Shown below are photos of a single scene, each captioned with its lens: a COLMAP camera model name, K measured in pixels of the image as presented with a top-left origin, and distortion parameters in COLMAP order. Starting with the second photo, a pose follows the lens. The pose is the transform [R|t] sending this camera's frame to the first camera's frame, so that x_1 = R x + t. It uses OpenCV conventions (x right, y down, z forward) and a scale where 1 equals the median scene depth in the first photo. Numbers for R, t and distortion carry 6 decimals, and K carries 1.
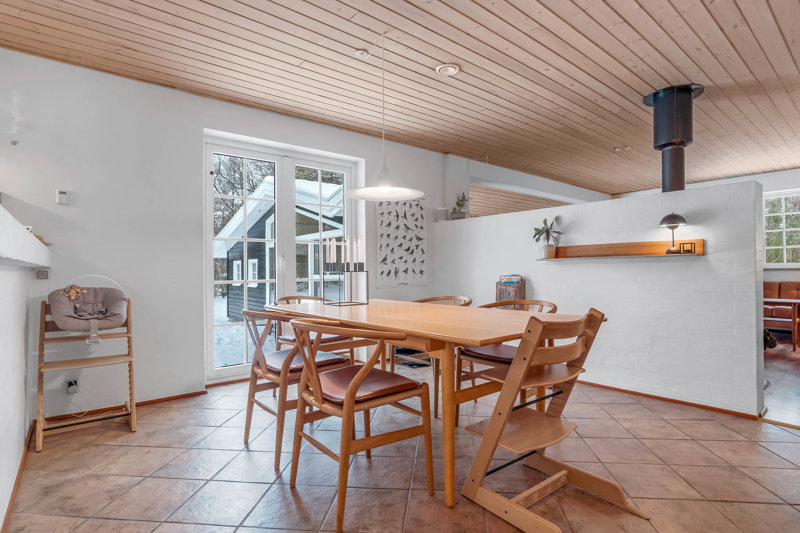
lens RADIAL K [[404.7, 0, 406.6], [0, 404.7, 270.2], [0, 0, 1]] dist [-0.022967, 0.006667]
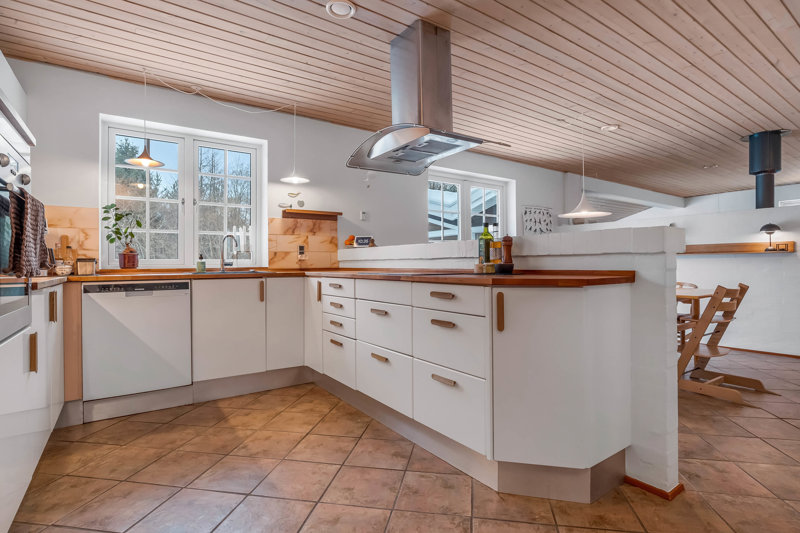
lens RADIAL K [[404.7, 0, 400.5], [0, 404.7, 264.3], [0, 0, 1]] dist [-0.022967, 0.006667]
pose [[0.996869, 0.001124, -0.079058, -0.487693], [-0.001198, 0.999999, -0.000896, 0.007897], [0.079057, 0.000988, 0.996870, -0.477486]]
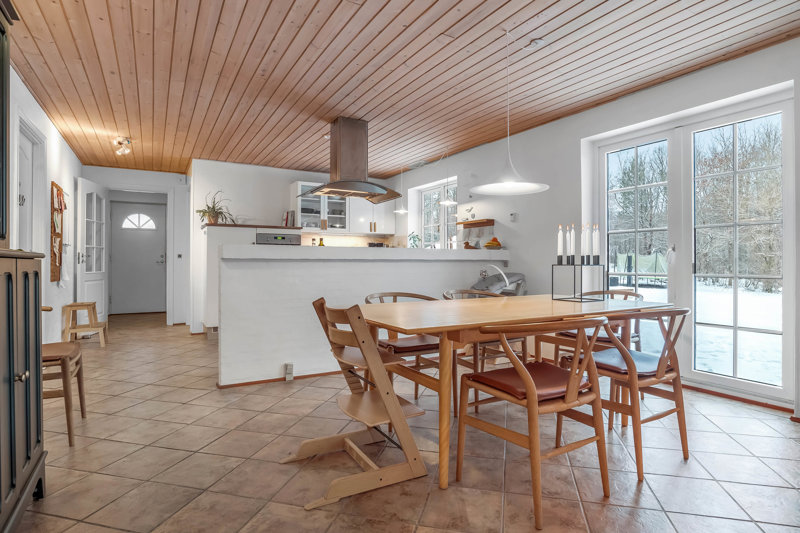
lens RADIAL K [[427.6, 0, 400.3], [0, 427.6, 264.7], [0, 0, 1]] dist [-0.025687, 0.000247]
pose [[-0.160351, 0.015161, -0.986944, 0.790144], [-0.003205, 0.999869, 0.015881, -0.010315], [0.987055, 0.005710, -0.160282, 0.683362]]
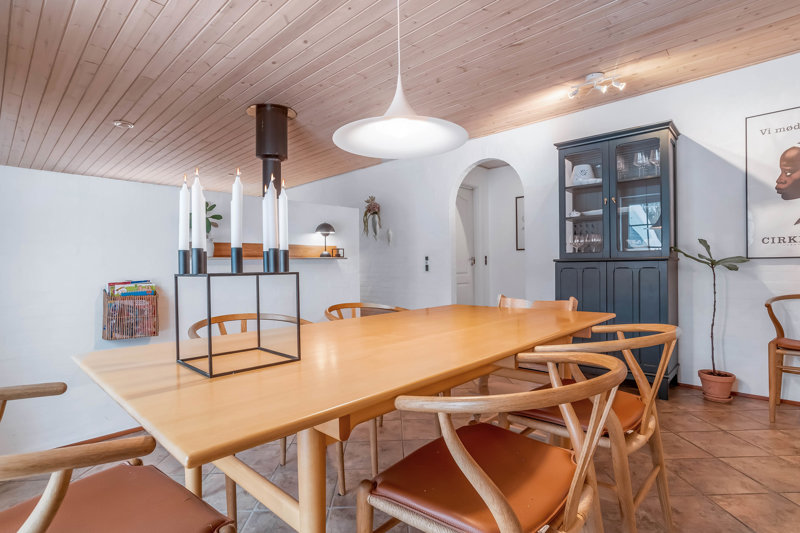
lens RADIAL K [[404.7, 0, 401.5], [0, 404.7, 269.2], [0, 0, 1]] dist [-0.022967, 0.006667]
pose [[-0.127919, 0.008716, 0.991746, -0.479708], [0.023995, 0.999696, -0.005691, 0.006503], [-0.991494, 0.023069, -0.128090, 0.811907]]
